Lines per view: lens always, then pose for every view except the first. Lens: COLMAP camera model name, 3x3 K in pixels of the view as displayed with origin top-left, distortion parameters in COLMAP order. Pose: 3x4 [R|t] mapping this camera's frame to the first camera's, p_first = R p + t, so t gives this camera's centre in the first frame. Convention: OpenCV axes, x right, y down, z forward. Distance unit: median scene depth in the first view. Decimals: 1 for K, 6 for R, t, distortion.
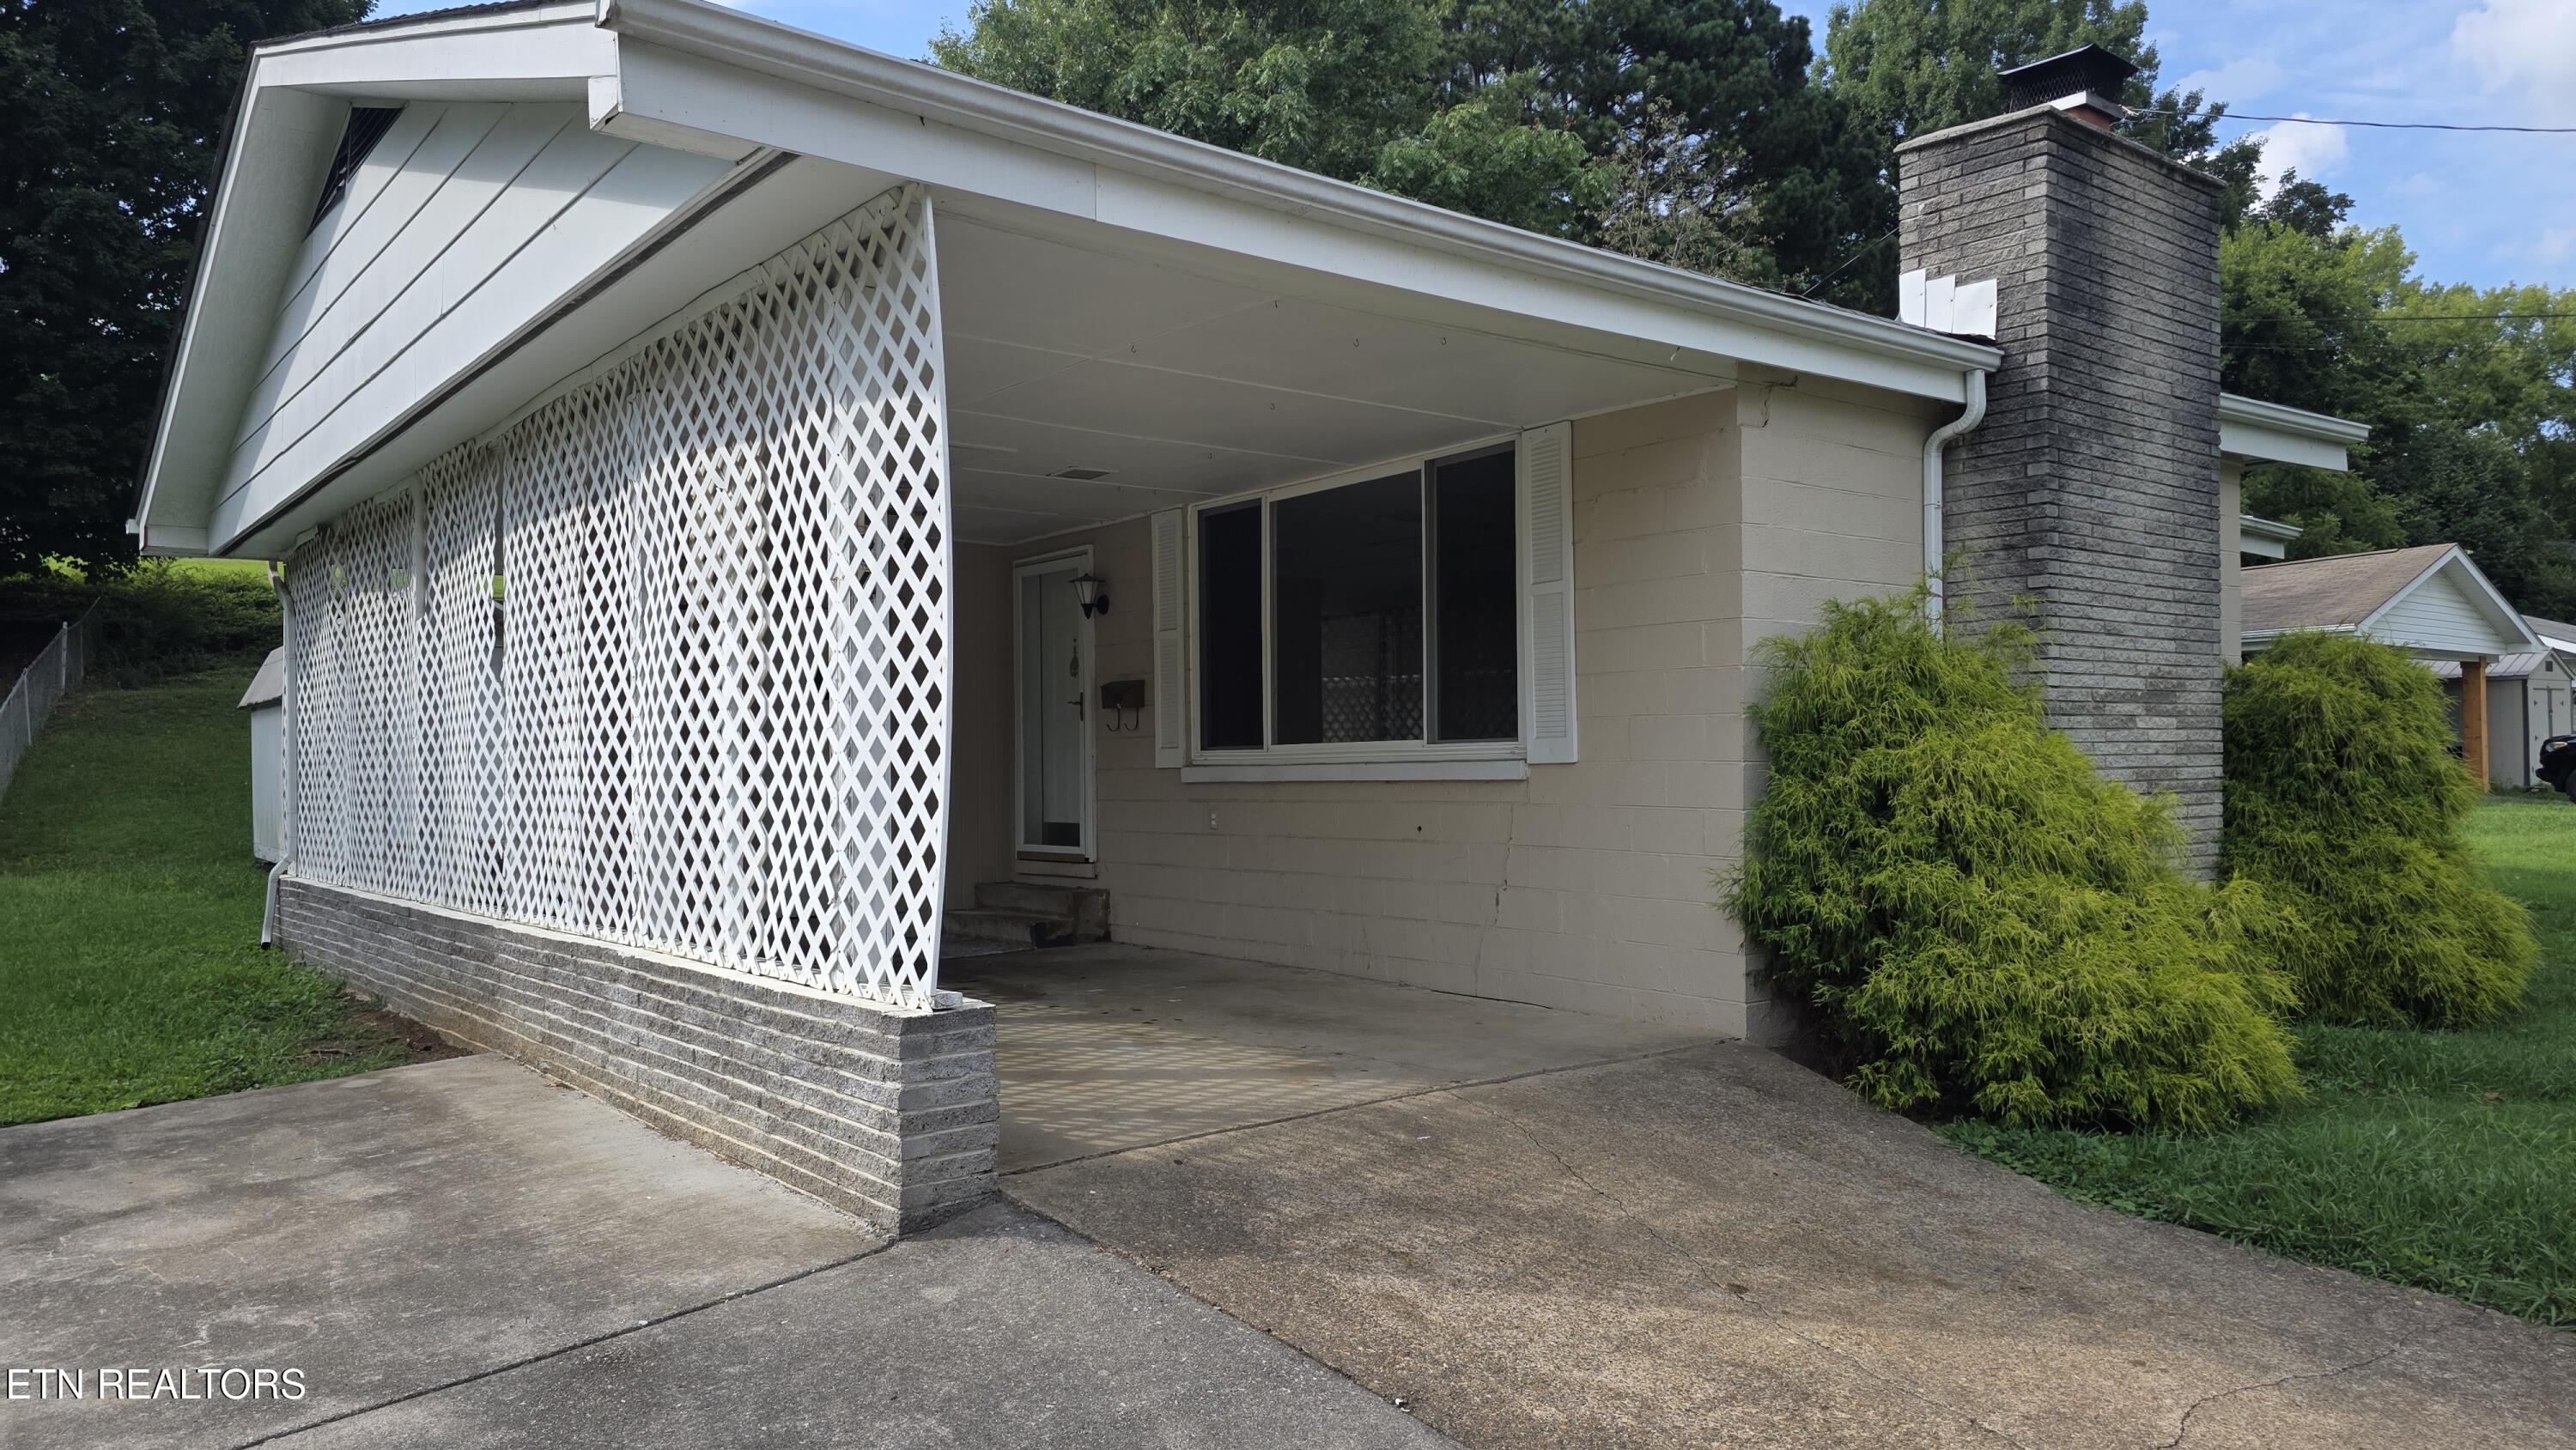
lens RADIAL K [[1738.0, 0, 1269.1], [0, 1738.0, 736.4], [0, 0, 1]] dist [0.086945, -0.093359]
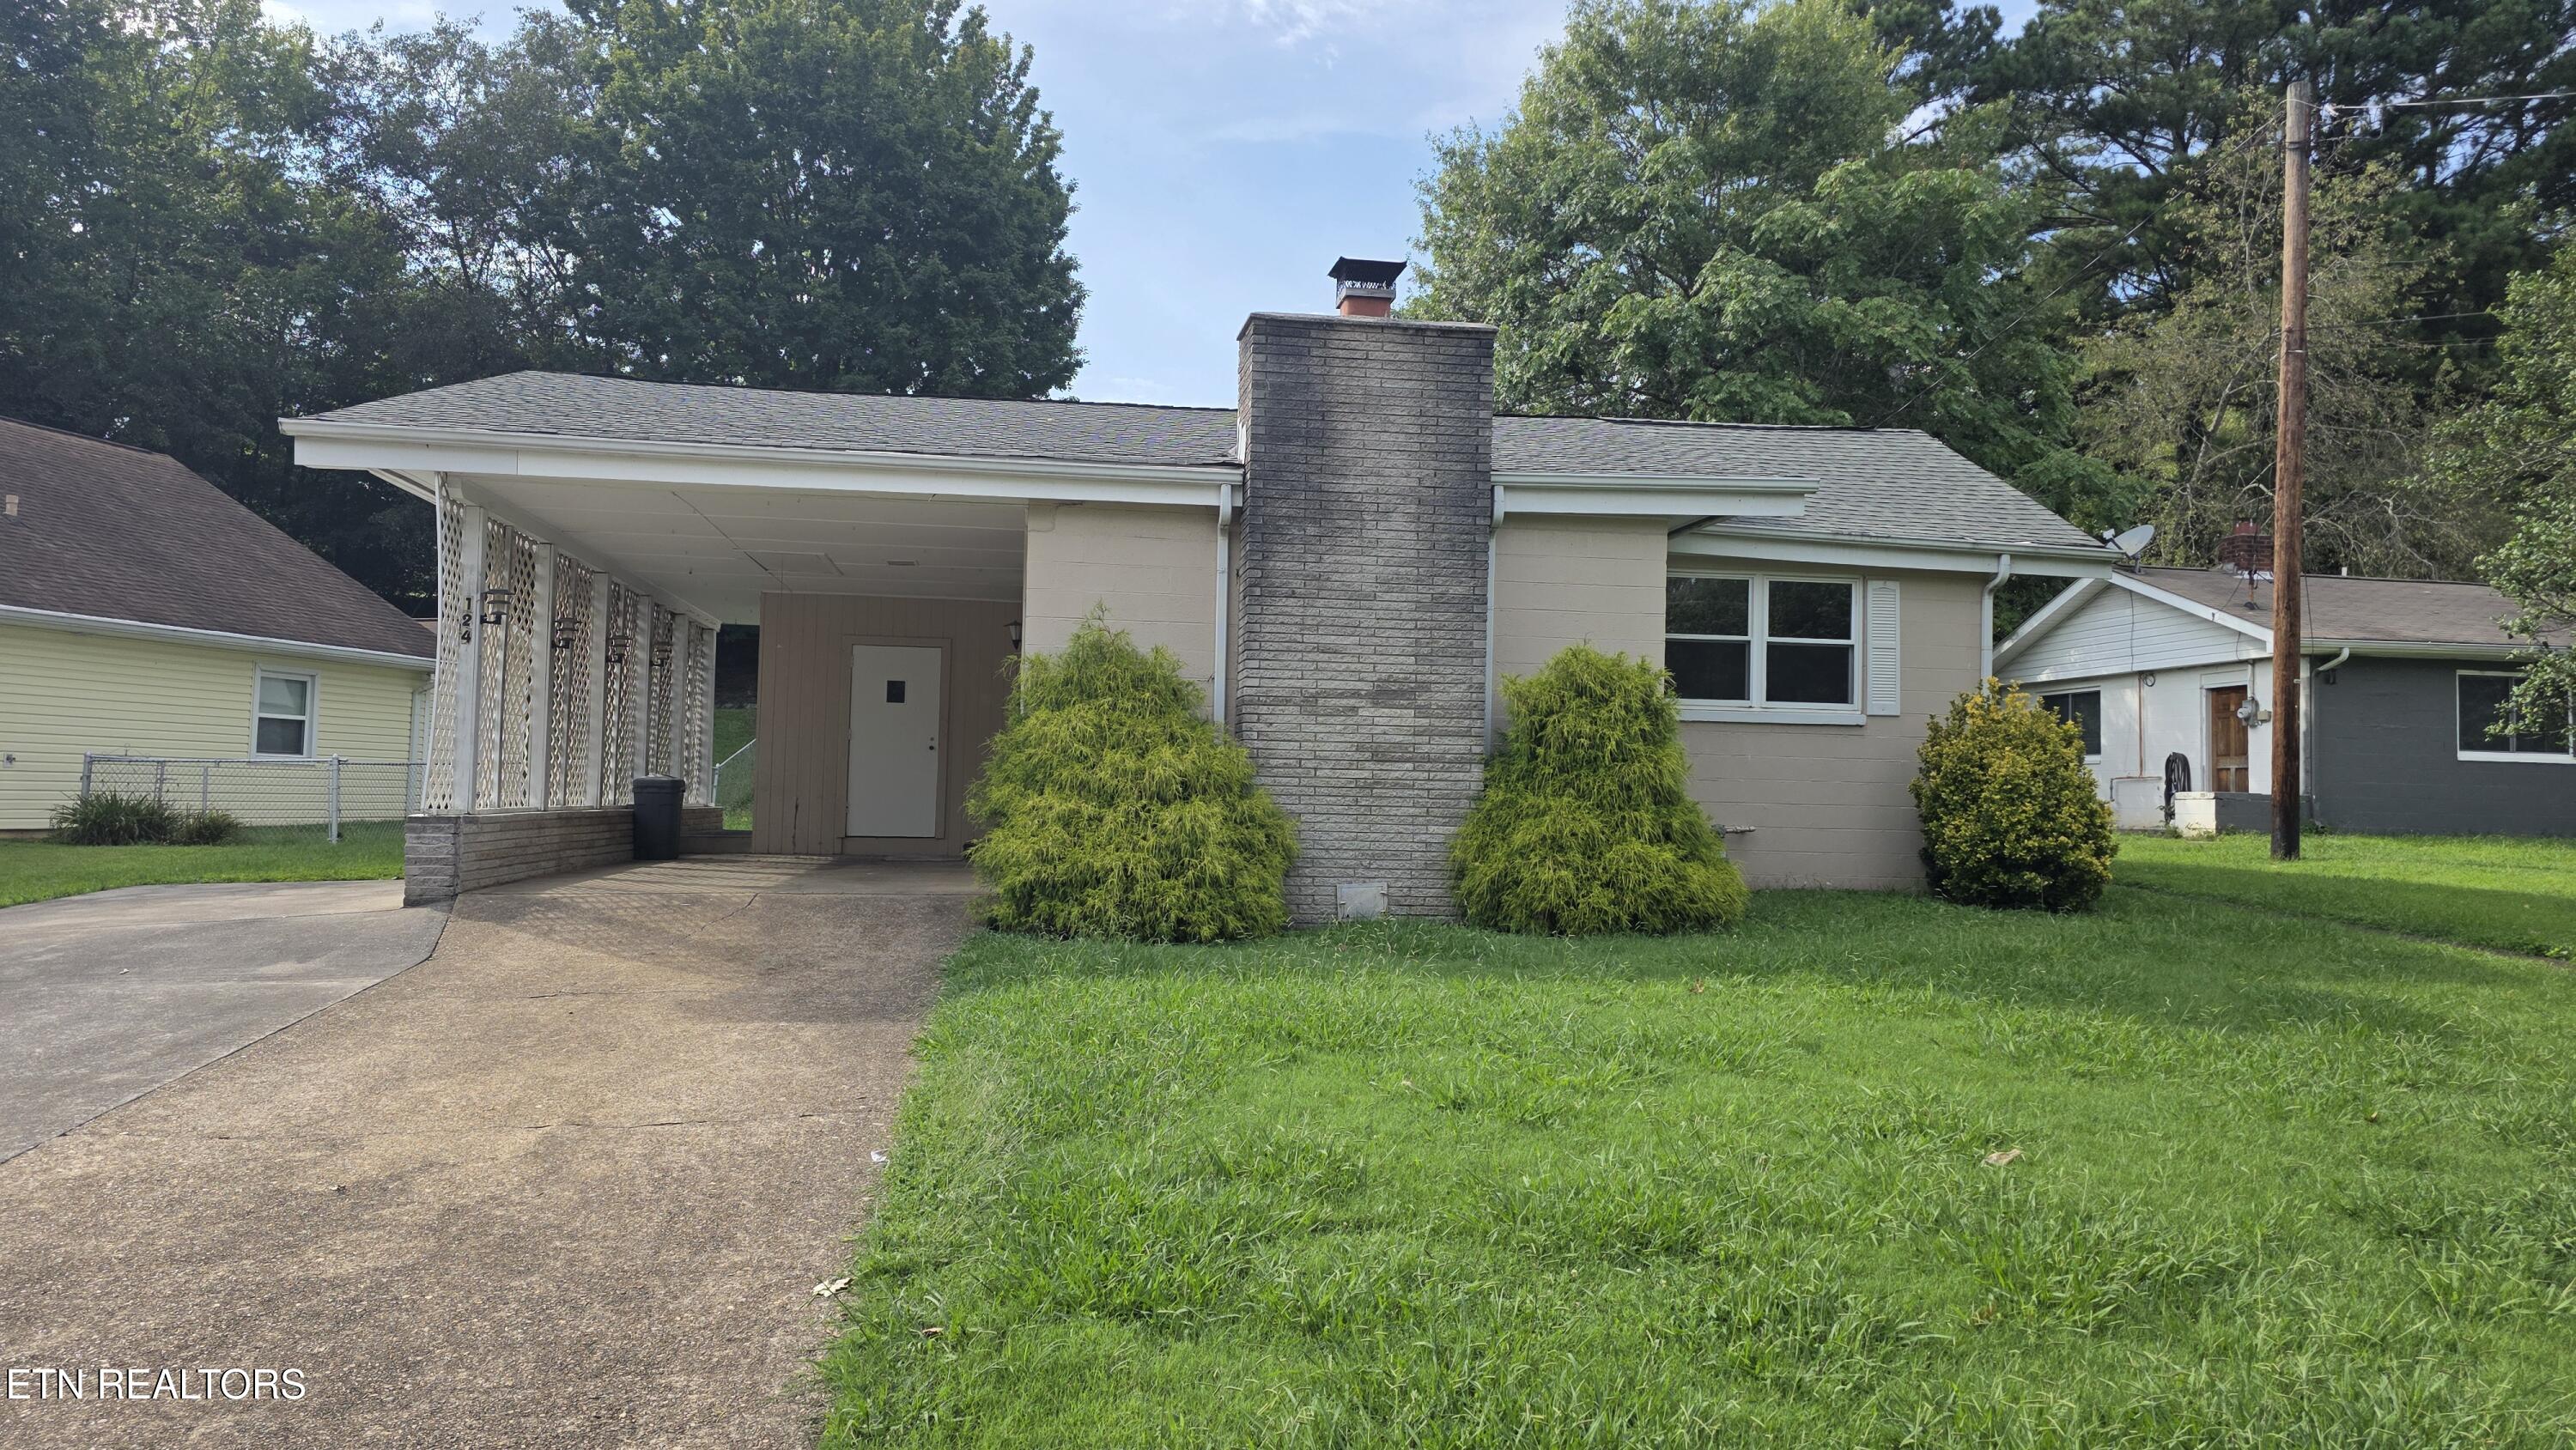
lens RADIAL K [[1757.2, 0, 1280.0], [0, 1757.2, 704.4], [0, 0, 1]] dist [0.058738, -0.056110]
pose [[0.866145, 0.002427, -0.499787, 1.946098], [-0.021204, 0.999266, -0.031895, 0.056670], [0.499343, 0.038223, 0.865561, -0.505831]]
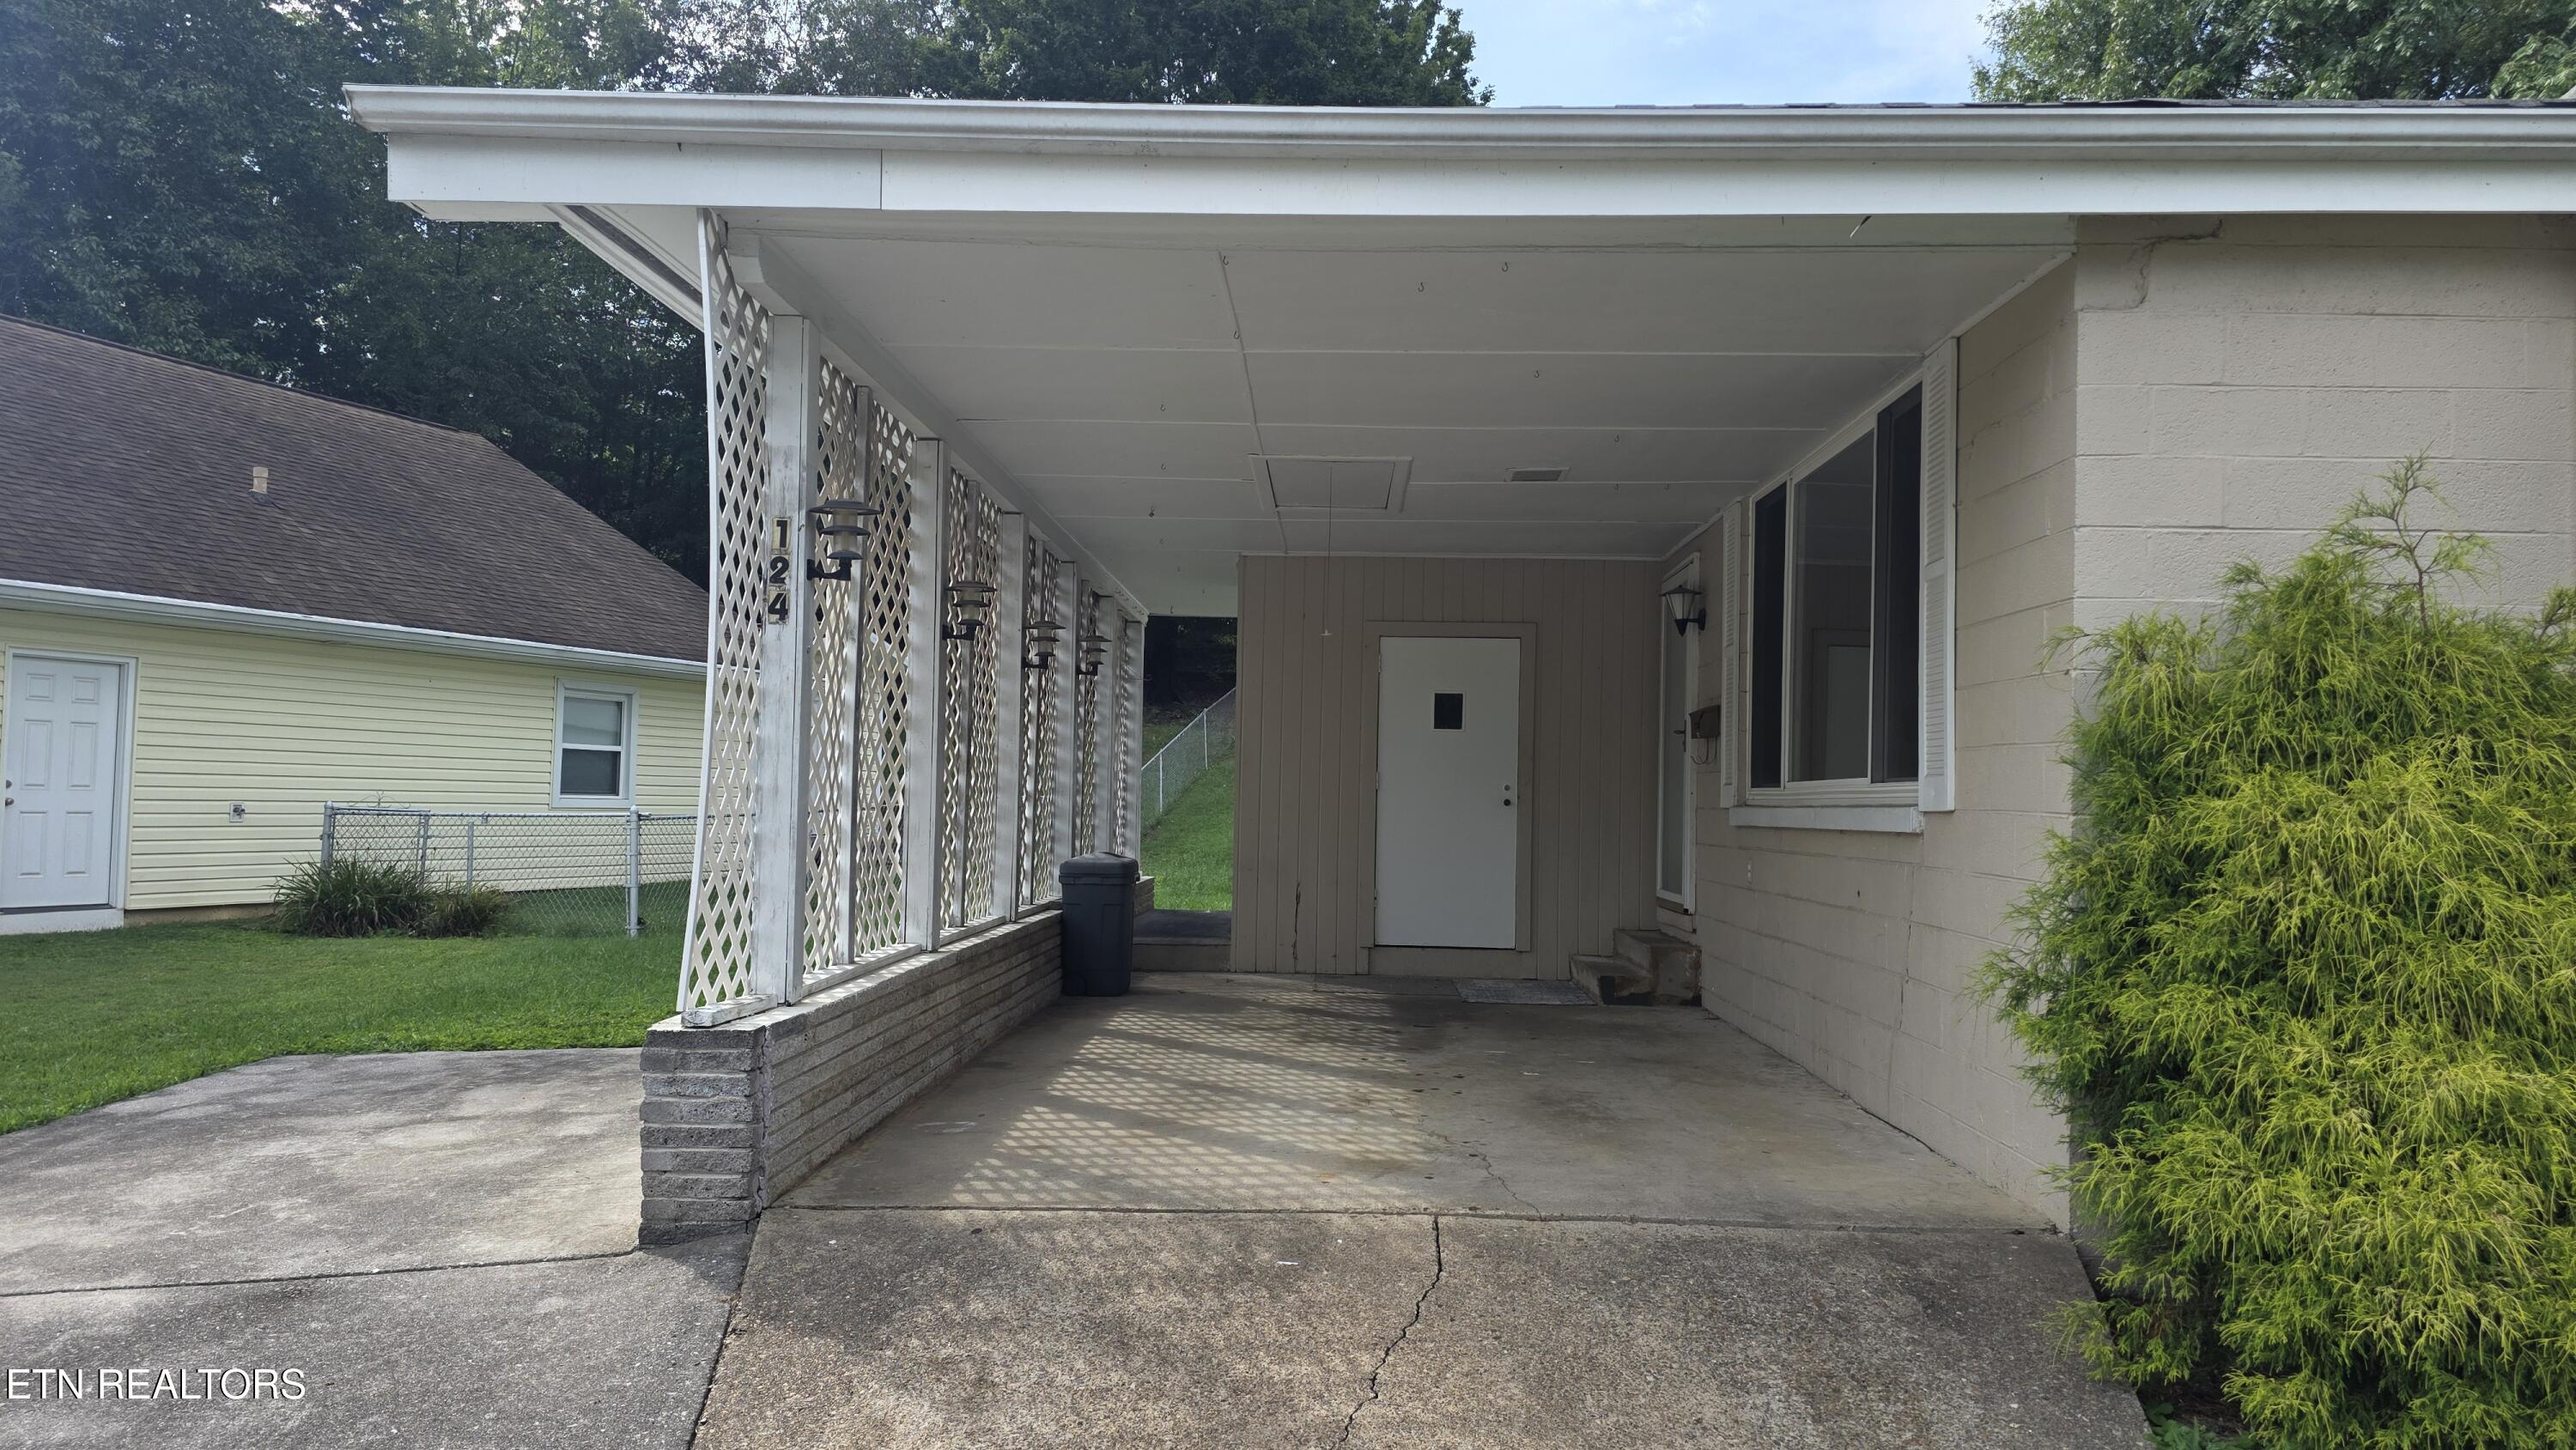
lens RADIAL K [[1738.0, 0, 1269.1], [0, 1738.0, 736.4], [0, 0, 1]] dist [0.086945, -0.093359]
pose [[0.762017, 0.003373, -0.647548, 0.679972], [-0.017364, 0.999733, -0.015226, 0.000191], [0.647324, 0.022847, 0.761872, 0.425006]]
